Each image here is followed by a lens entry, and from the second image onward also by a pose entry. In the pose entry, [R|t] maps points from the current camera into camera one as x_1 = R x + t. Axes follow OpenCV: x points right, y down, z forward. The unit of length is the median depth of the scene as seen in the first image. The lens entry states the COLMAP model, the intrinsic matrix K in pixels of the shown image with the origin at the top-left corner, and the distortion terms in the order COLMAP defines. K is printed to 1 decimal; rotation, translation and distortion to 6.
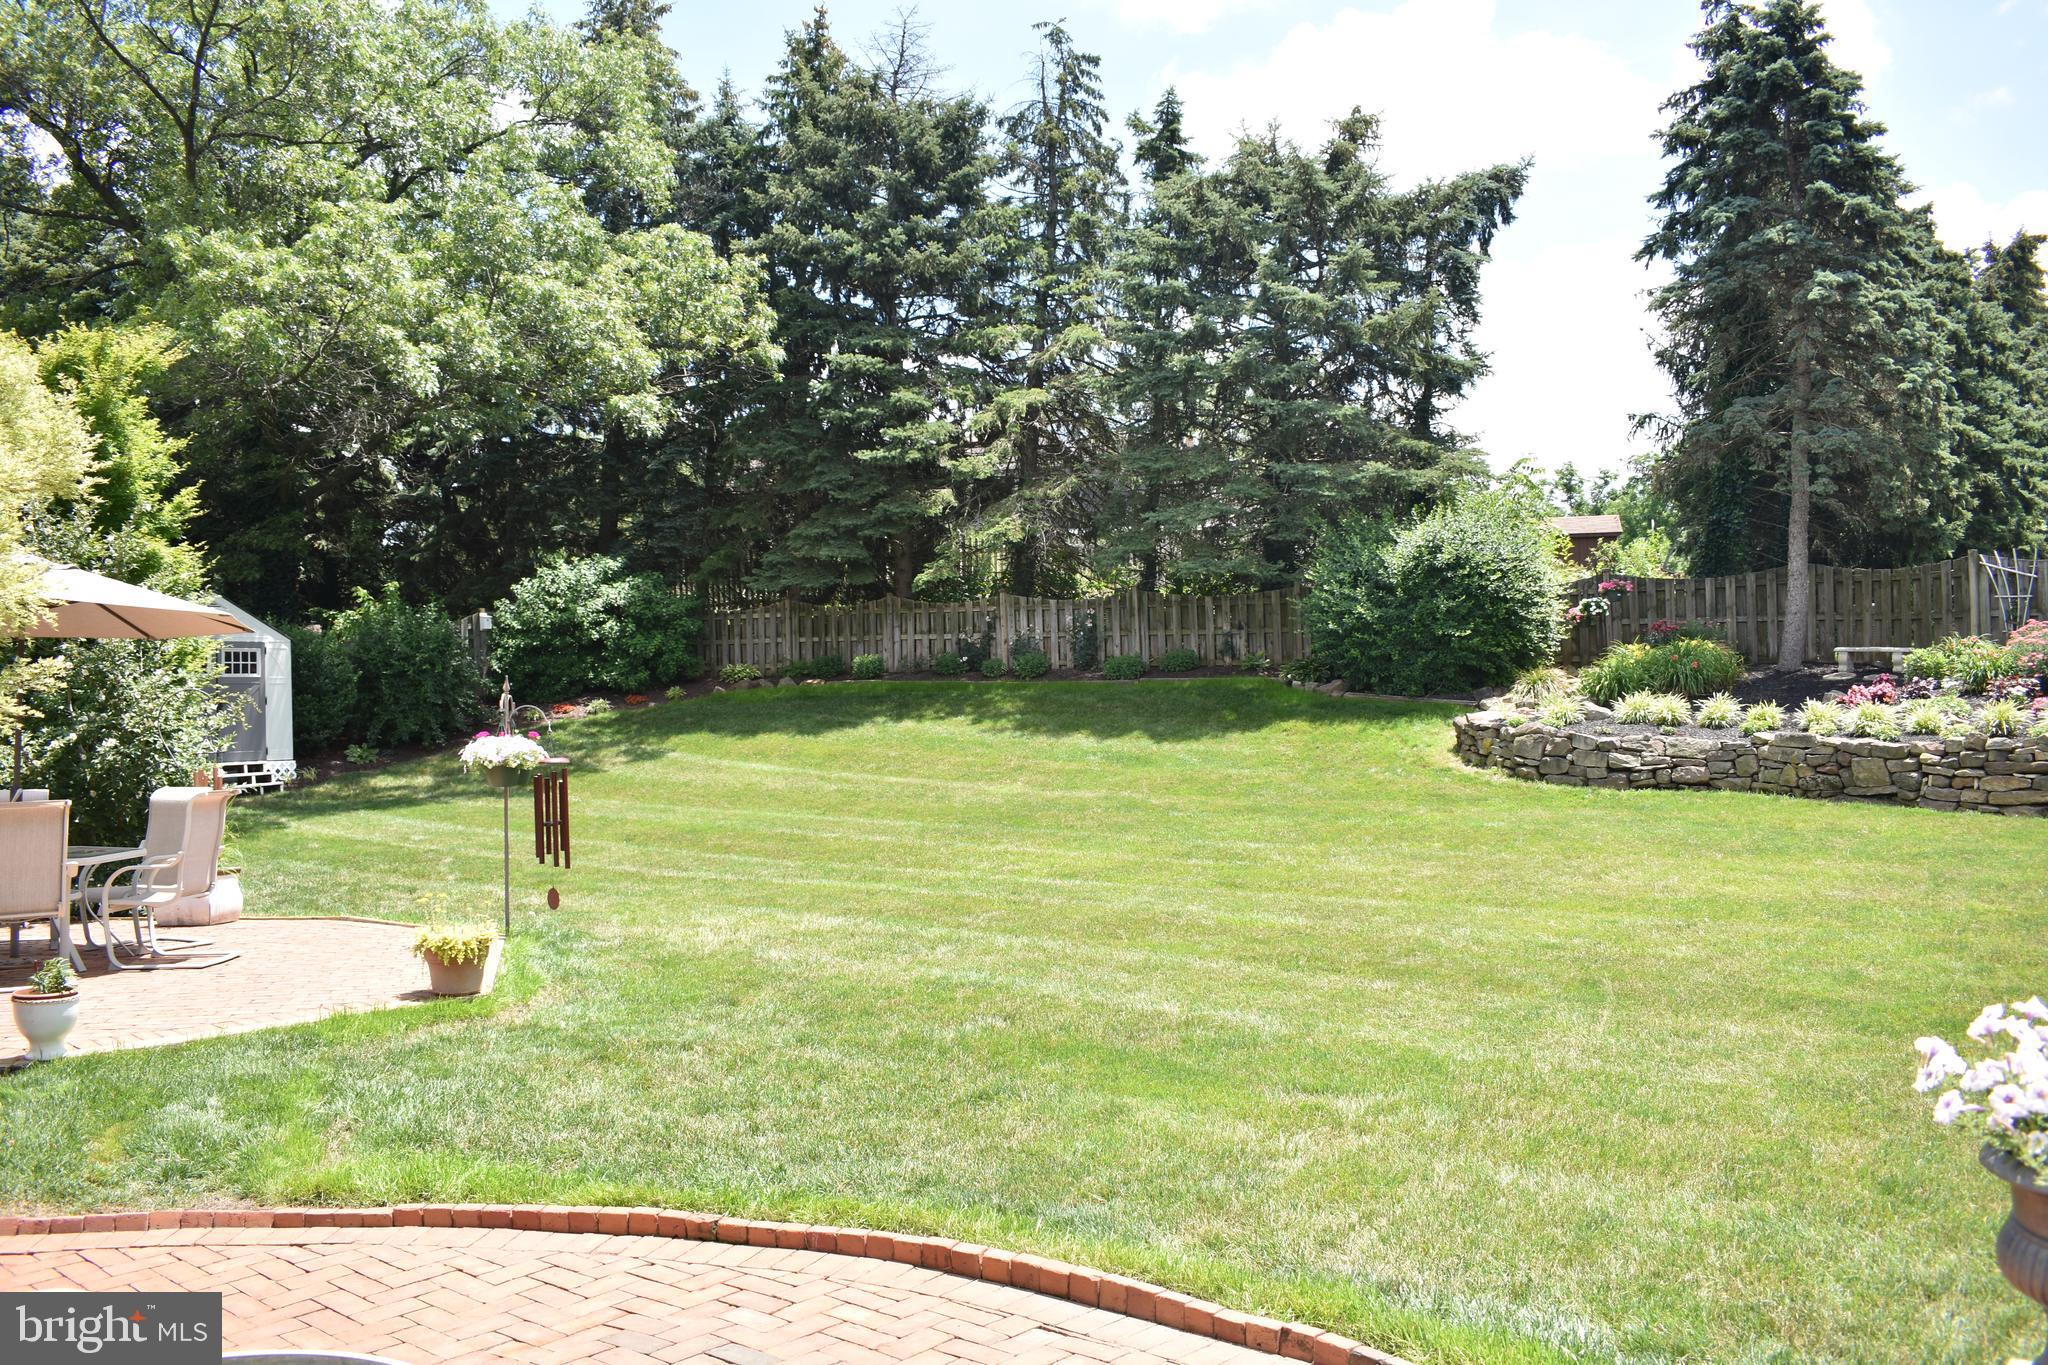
lens RADIAL K [[1594.8, 0, 1022.8], [0, 1594.8, 681.3], [0, 0, 1]] dist [-0.098778, 0.019434]
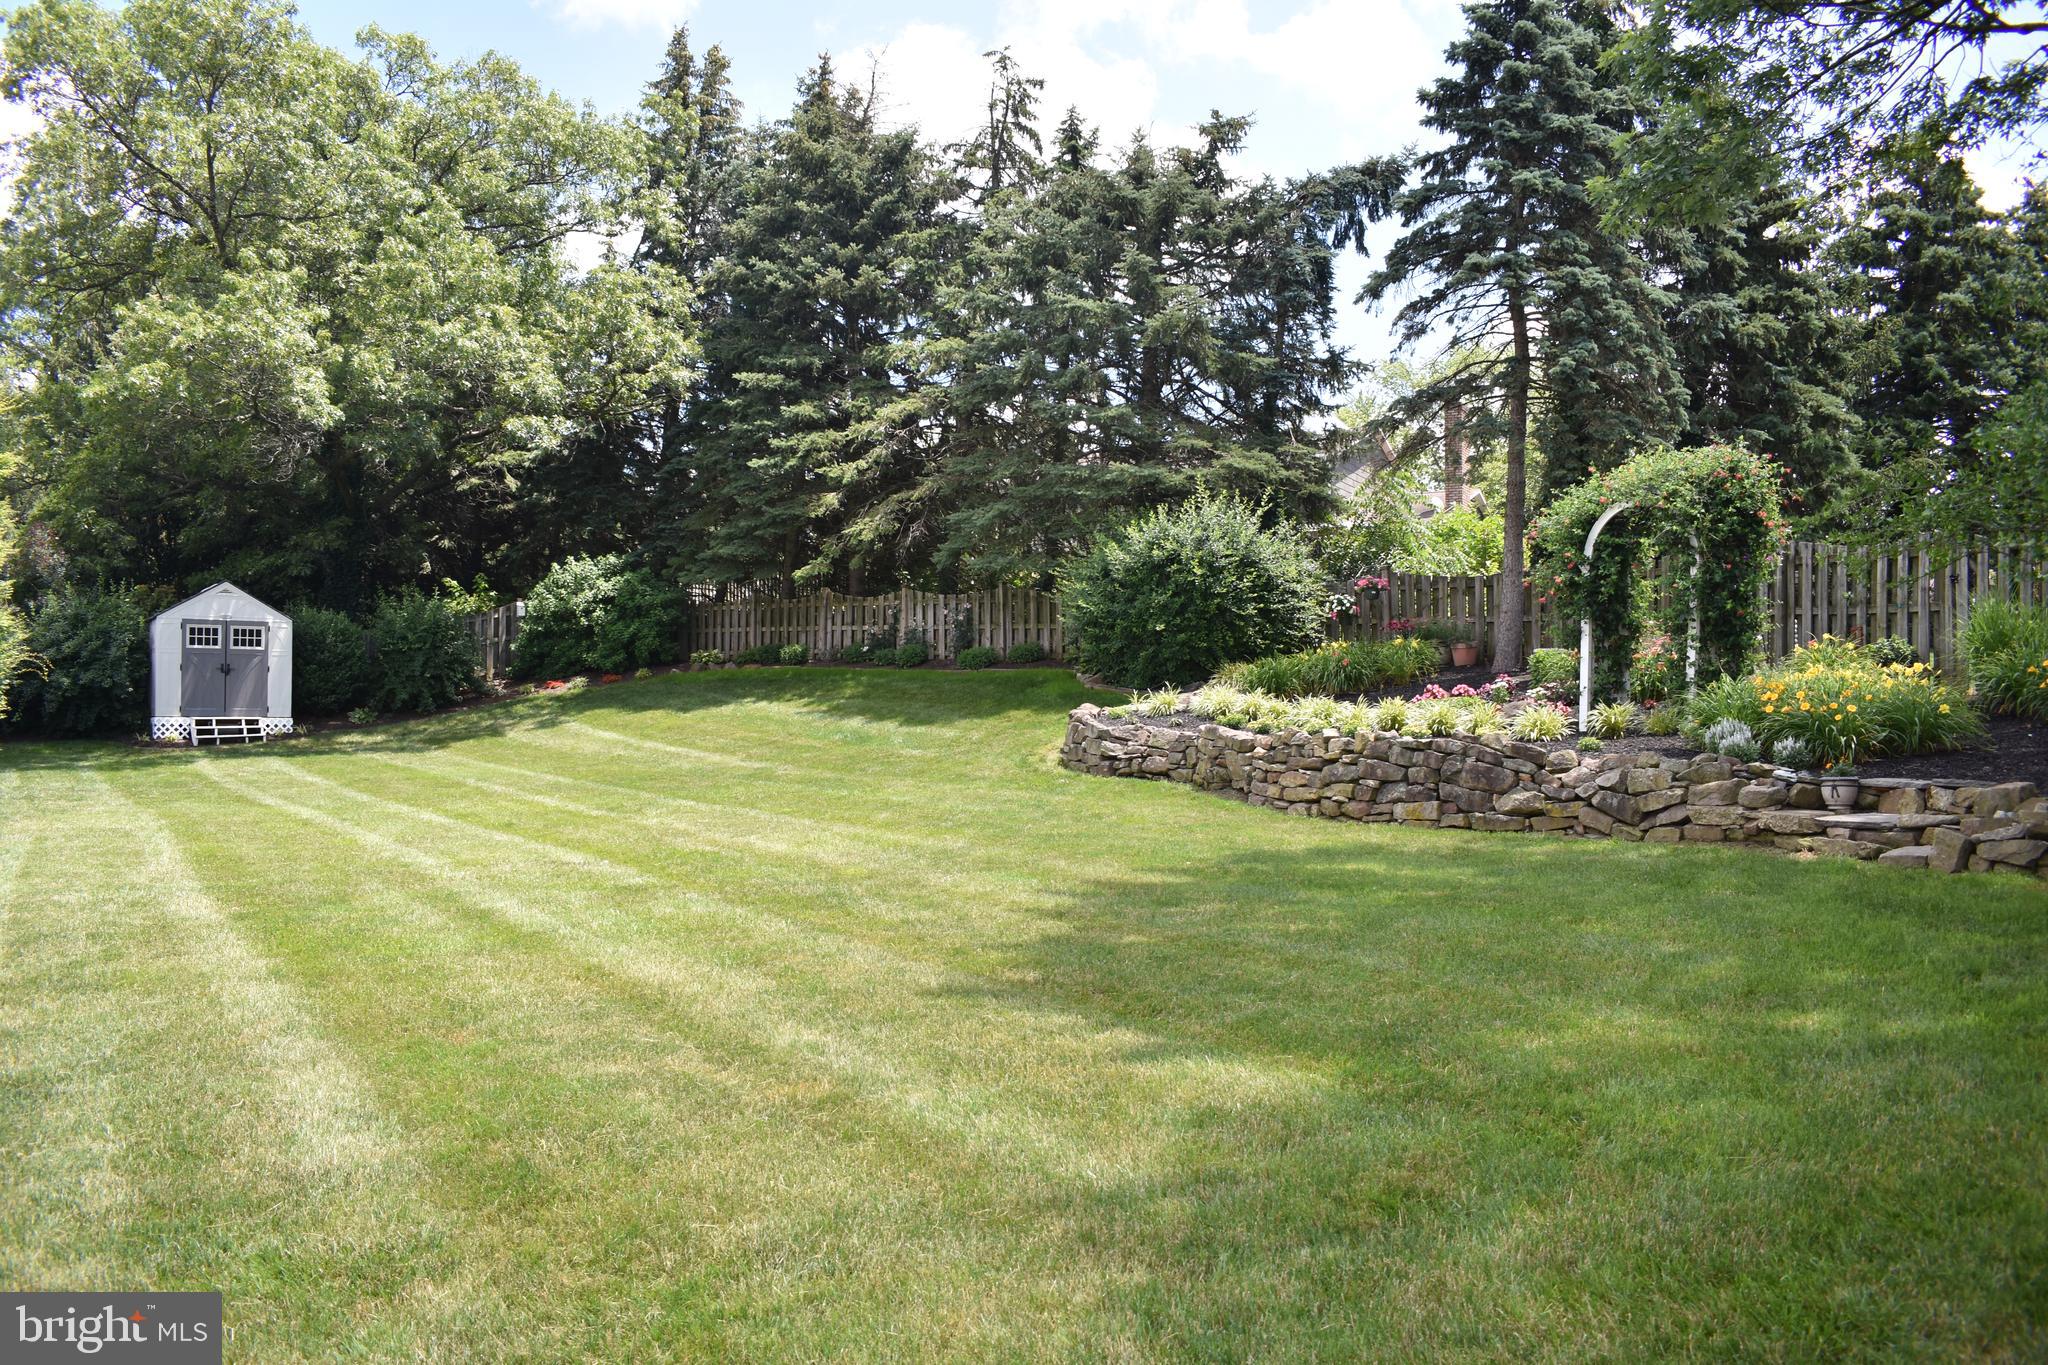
lens RADIAL K [[1594.8, 0, 1015.3], [0, 1594.8, 679.5], [0, 0, 1]] dist [-0.098778, 0.019434]
pose [[0.952941, 0.024968, -0.302127, 0.400247], [-0.025974, 0.999662, 0.000688, 0.003843], [0.302042, 0.007191, 0.953267, -0.005563]]
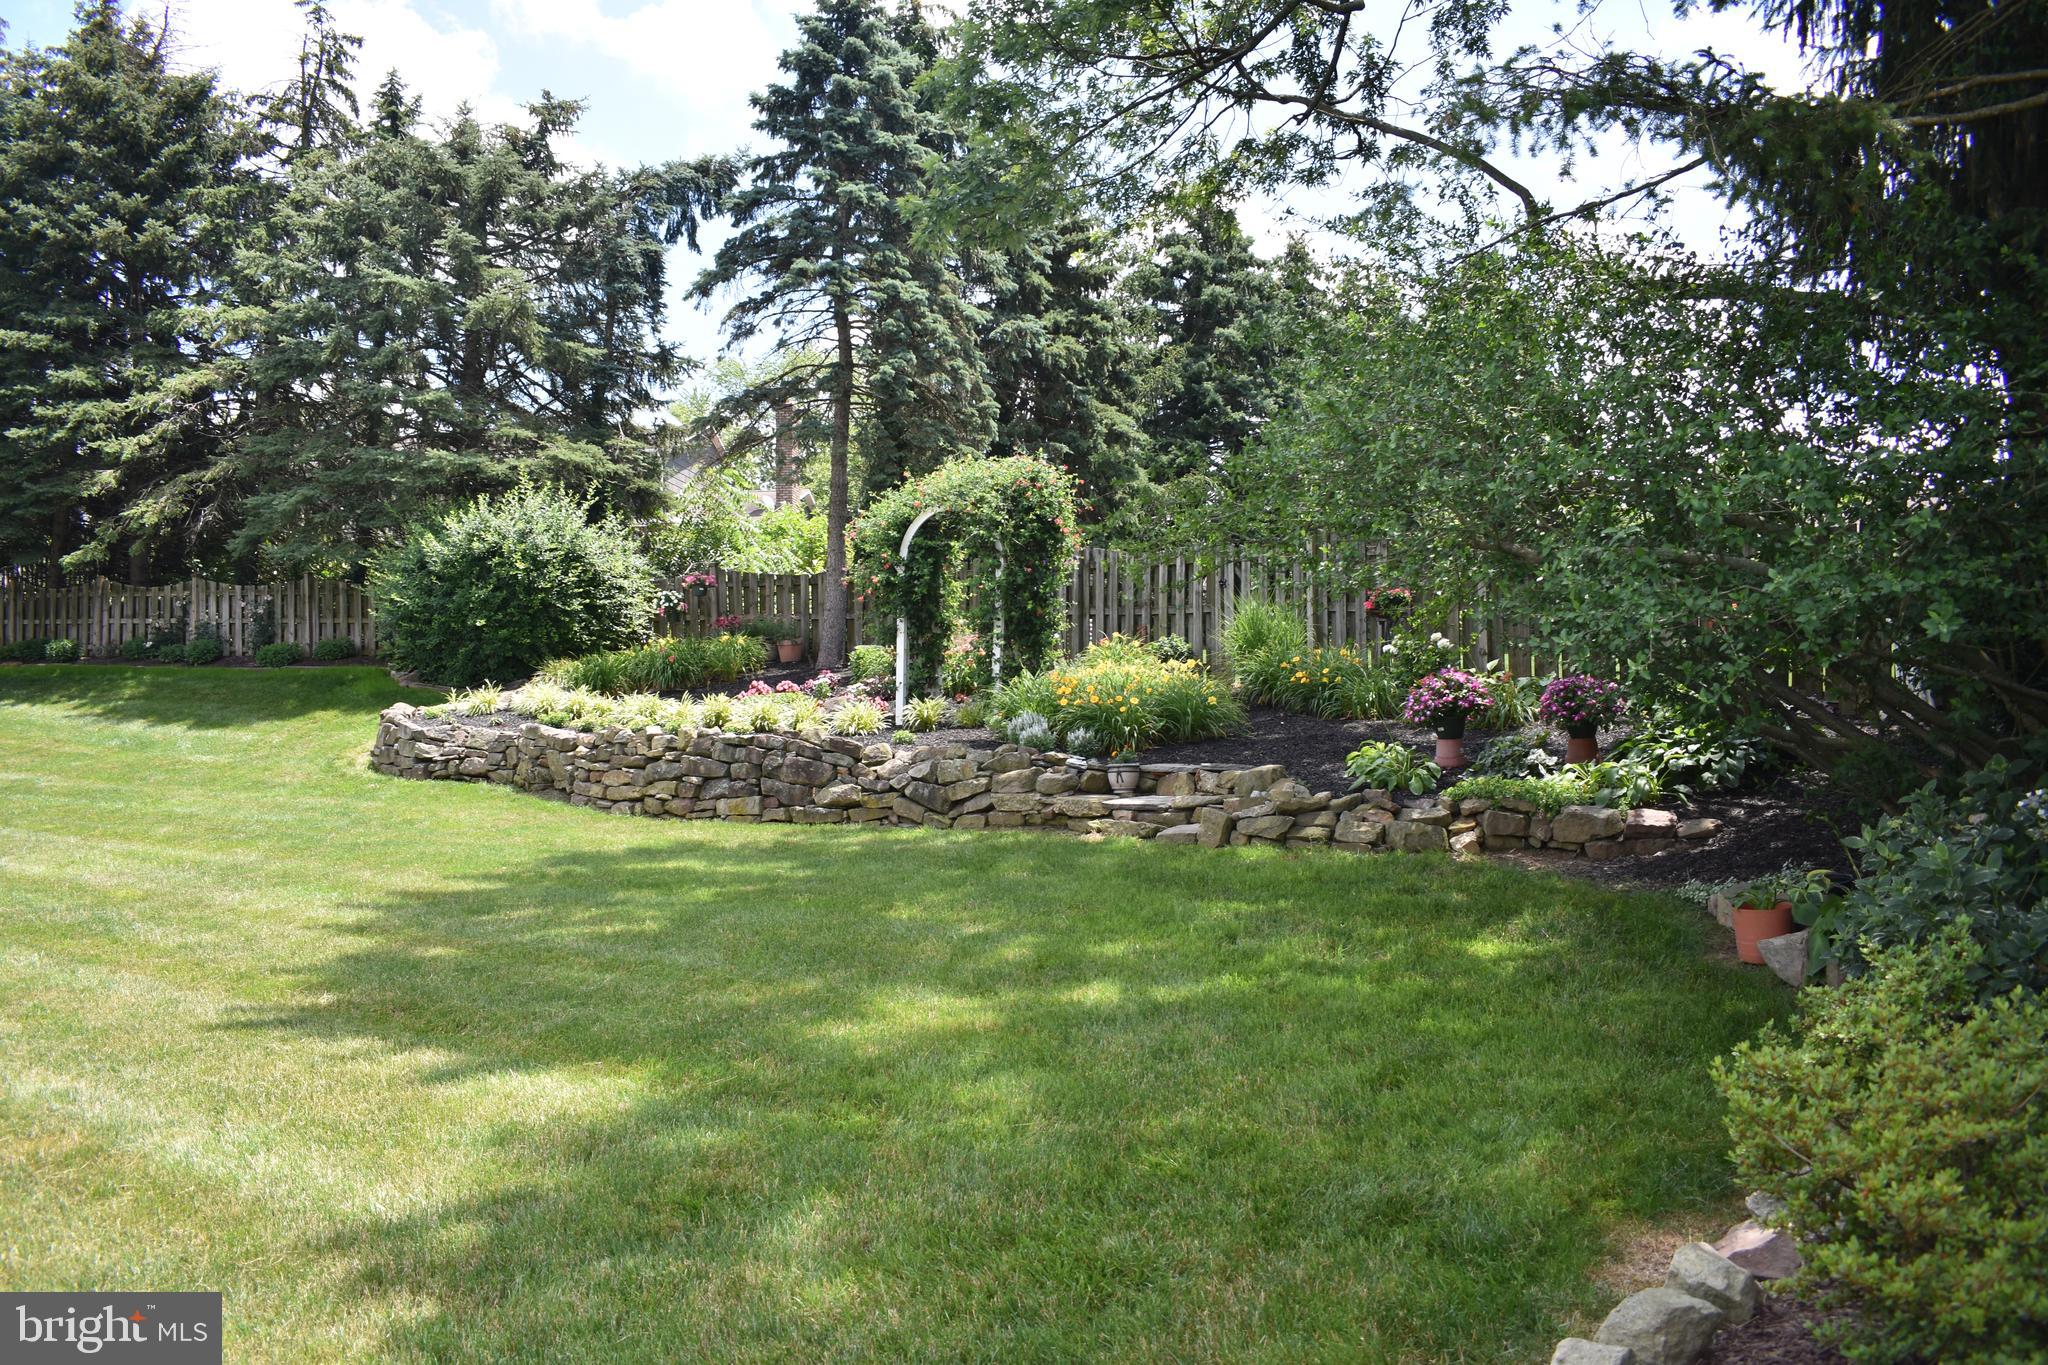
lens RADIAL K [[1594.8, 0, 1016.4], [0, 1594.8, 679.1], [0, 0, 1]] dist [-0.098778, 0.019434]
pose [[0.994142, 0.020259, 0.106169, 0.403970], [-0.019679, 0.999785, -0.006503, 0.003361], [-0.106278, 0.004376, 0.994327, -0.004108]]
